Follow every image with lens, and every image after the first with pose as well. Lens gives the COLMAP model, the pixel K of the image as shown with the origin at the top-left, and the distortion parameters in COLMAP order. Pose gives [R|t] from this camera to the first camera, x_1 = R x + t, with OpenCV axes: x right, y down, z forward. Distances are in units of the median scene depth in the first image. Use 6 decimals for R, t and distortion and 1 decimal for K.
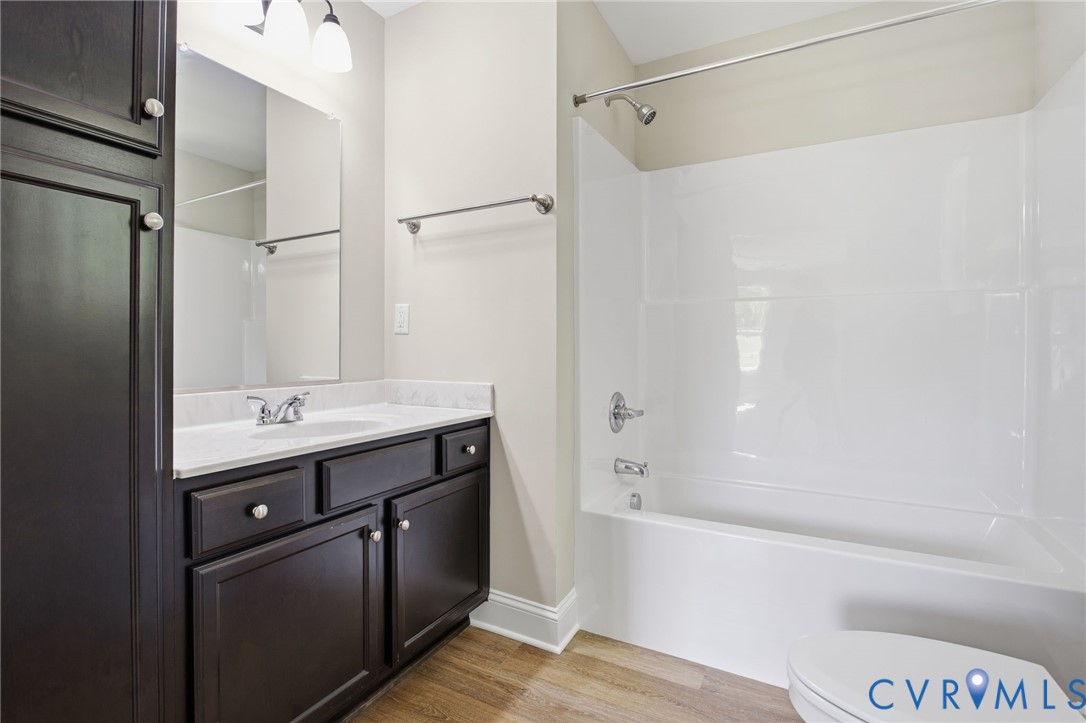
lens RADIAL K [[518.3, 0, 543.4], [0, 518.3, 345.2], [0, 0, 1]] dist [-0.010021, -0.000093]
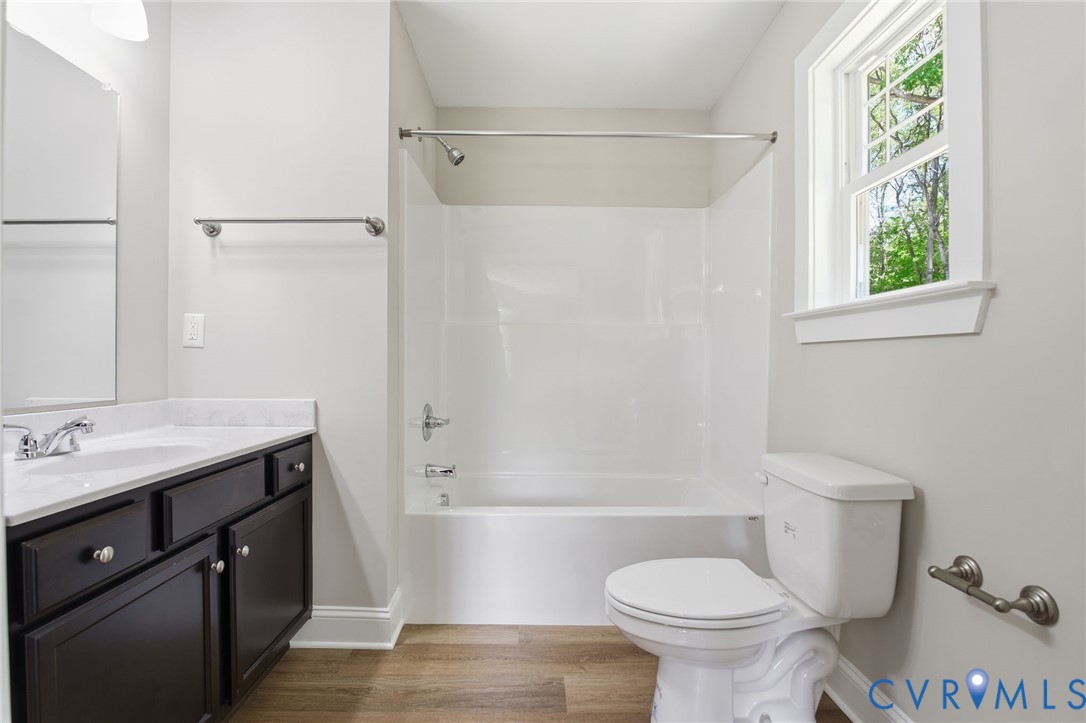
lens RADIAL K [[489.6, 0, 543.0], [0, 489.6, 361.5], [0, 0, 1]] dist [-0.013275, -0.000237]
pose [[0.874364, 0.004590, 0.485249, -0.181091], [-0.005753, 0.999983, 0.000907, -0.001919], [-0.485236, -0.003585, 0.874376, -0.031454]]
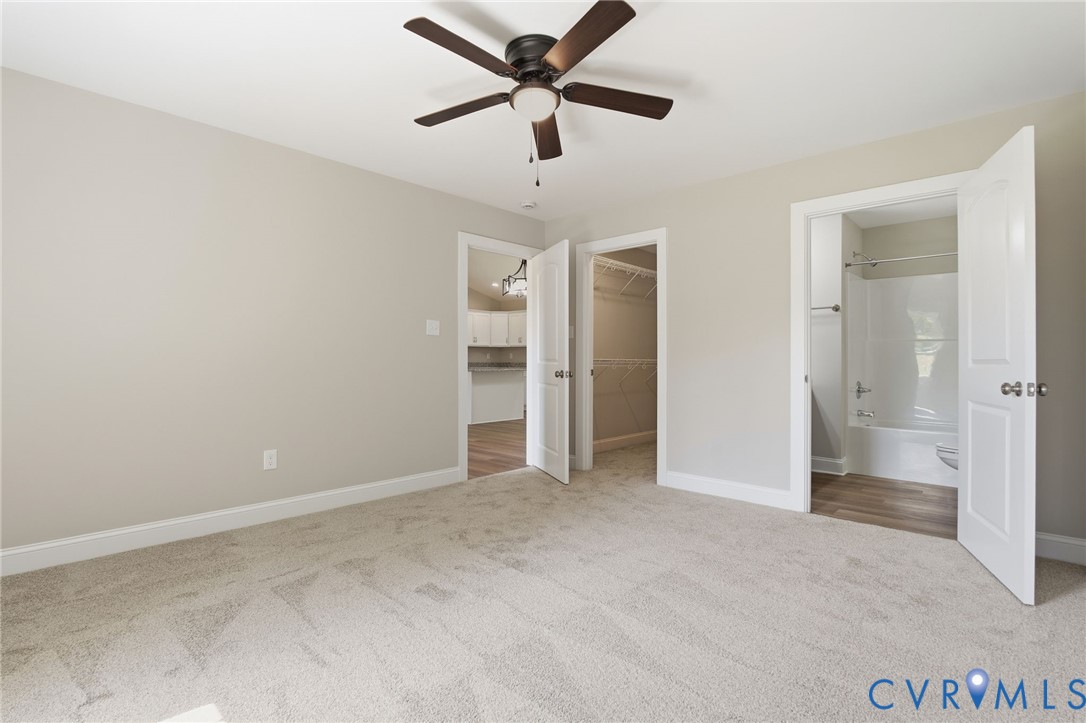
lens RADIAL K [[501.3, 0, 536.5], [0, 501.3, 356.3], [0, 0, 1]] dist [-0.014377, -0.000816]
pose [[0.960103, 0.004324, -0.279612, -0.763924], [-0.005124, 0.999985, -0.002131, -0.011094], [0.279598, 0.003478, 0.960111, -1.907367]]
